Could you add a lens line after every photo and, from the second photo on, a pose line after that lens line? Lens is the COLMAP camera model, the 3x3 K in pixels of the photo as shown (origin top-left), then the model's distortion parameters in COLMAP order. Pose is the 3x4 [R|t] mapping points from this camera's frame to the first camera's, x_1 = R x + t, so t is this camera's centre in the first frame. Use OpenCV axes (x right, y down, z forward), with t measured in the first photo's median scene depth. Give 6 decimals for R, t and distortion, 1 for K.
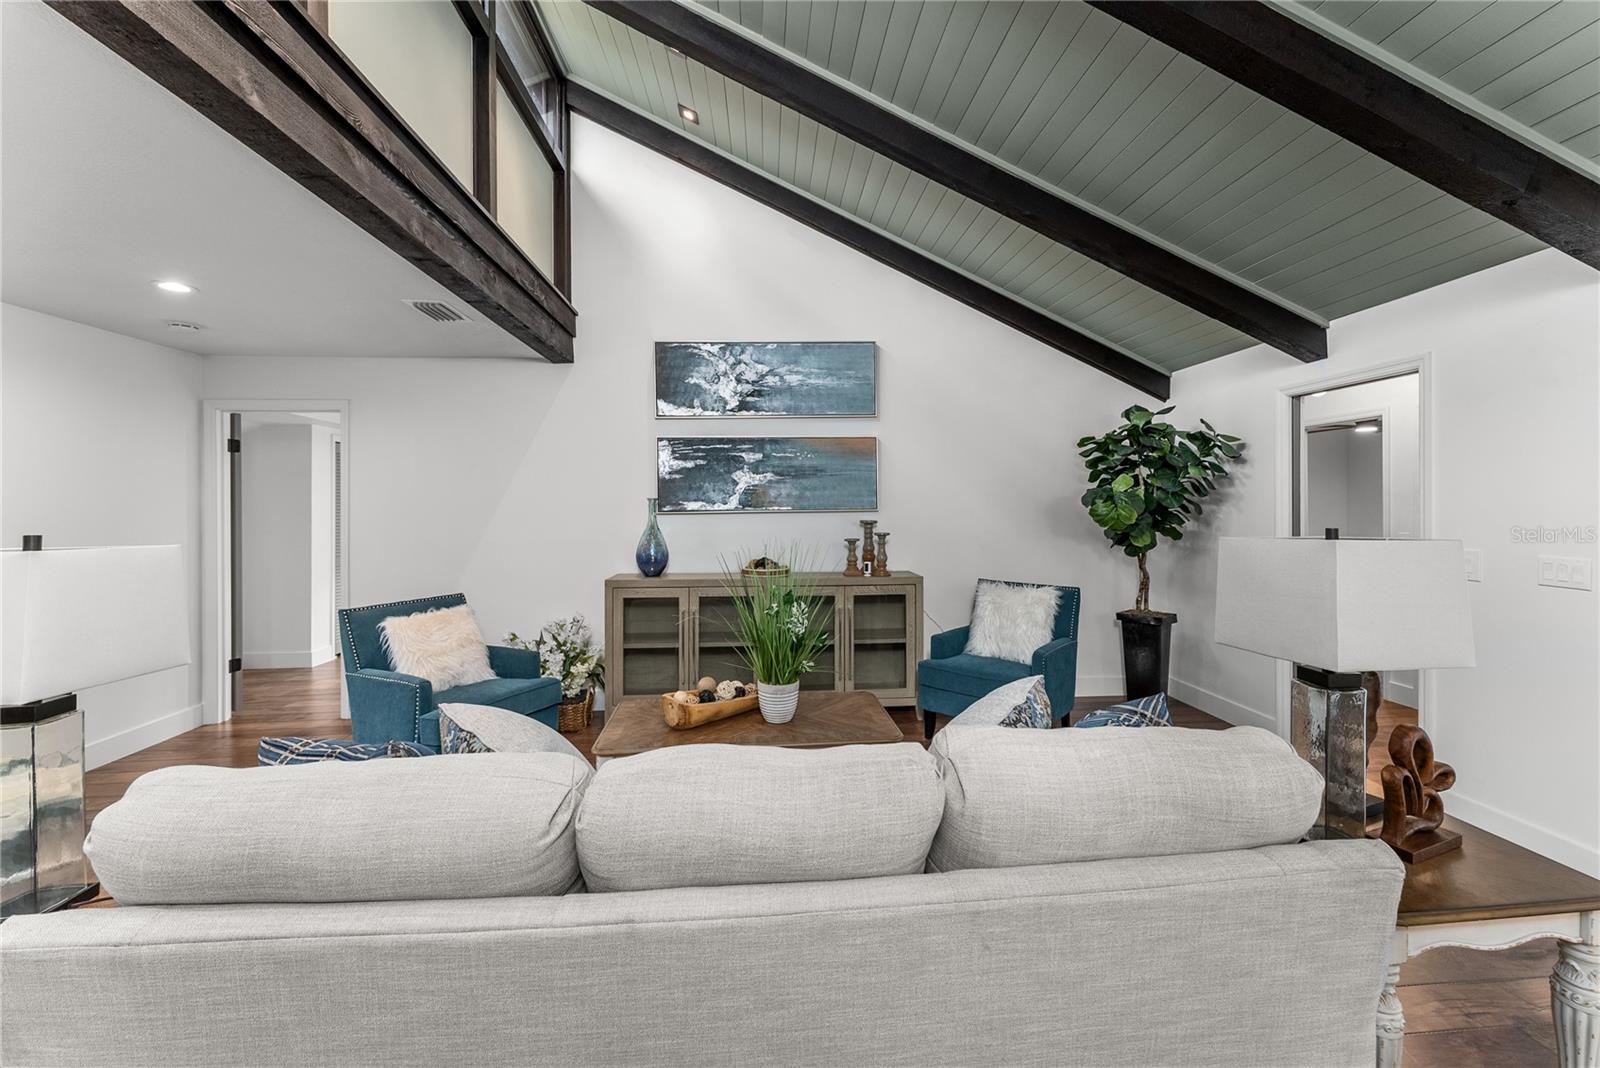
lens RADIAL K [[651.5, 0, 801.1], [0, 651.5, 500.7], [0, 0, 1]] dist [-0.001847, 0.000426]
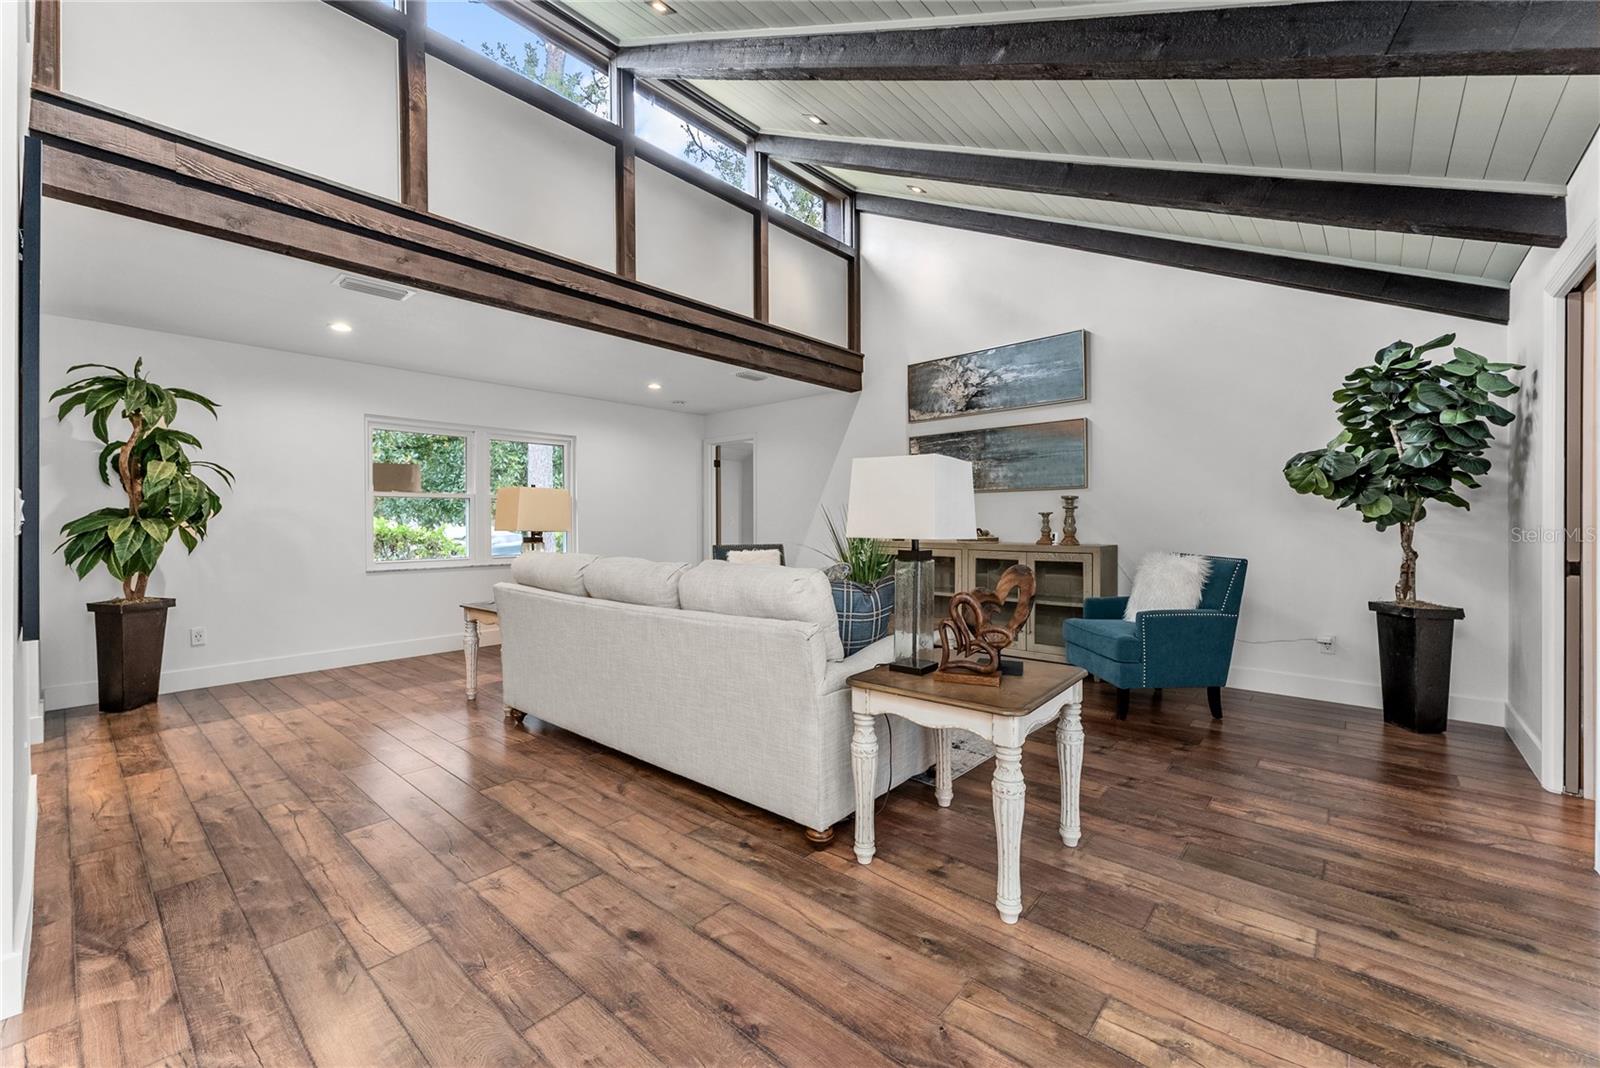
lens RADIAL K [[651.5, 0, 801.1], [0, 651.5, 500.7], [0, 0, 1]] dist [-0.001847, 0.000426]
pose [[0.693128, -0.021483, -0.720494, 0.567730], [0.003080, 0.999635, -0.026843, 0.064835], [0.720808, 0.016387, 0.692941, -0.068644]]
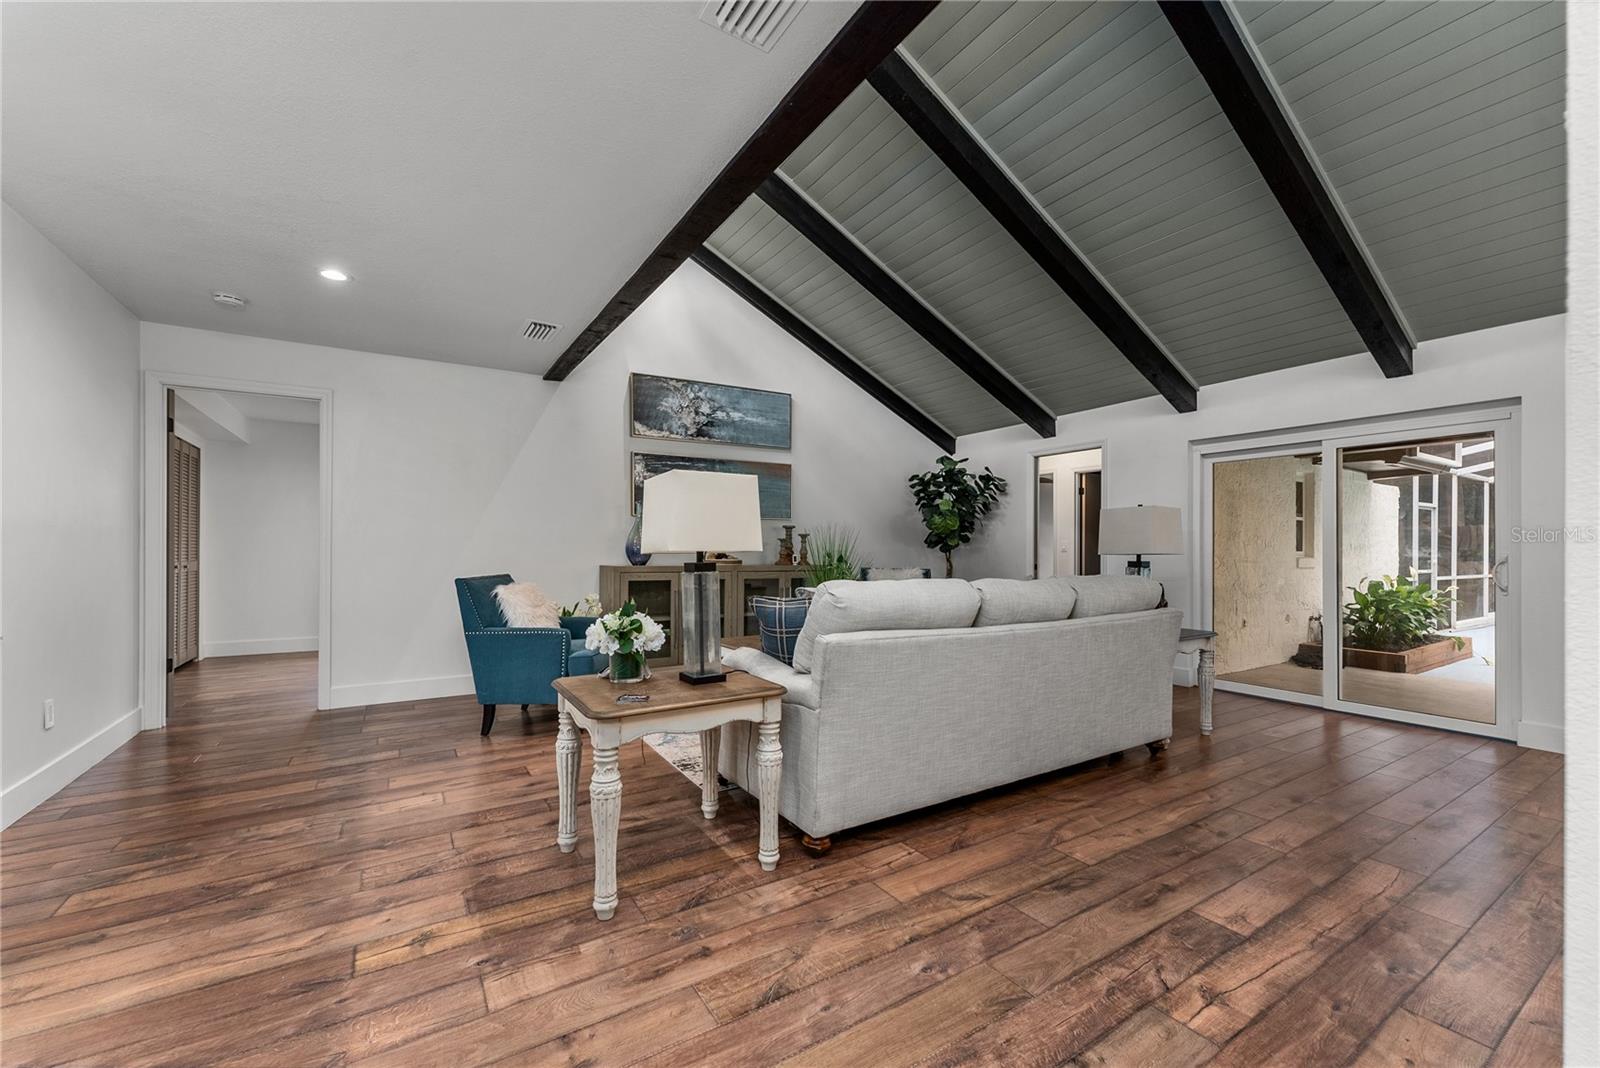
lens RADIAL K [[651.4, 0, 800.0], [0, 651.4, 534.0], [0, 0, 1]] dist [-0.000143, 0.000290]
pose [[0.883921, 0.020027, 0.467206, -0.502935], [-0.010766, 0.999689, -0.022483, 0.076355], [-0.467511, 0.014843, 0.883862, -0.200652]]
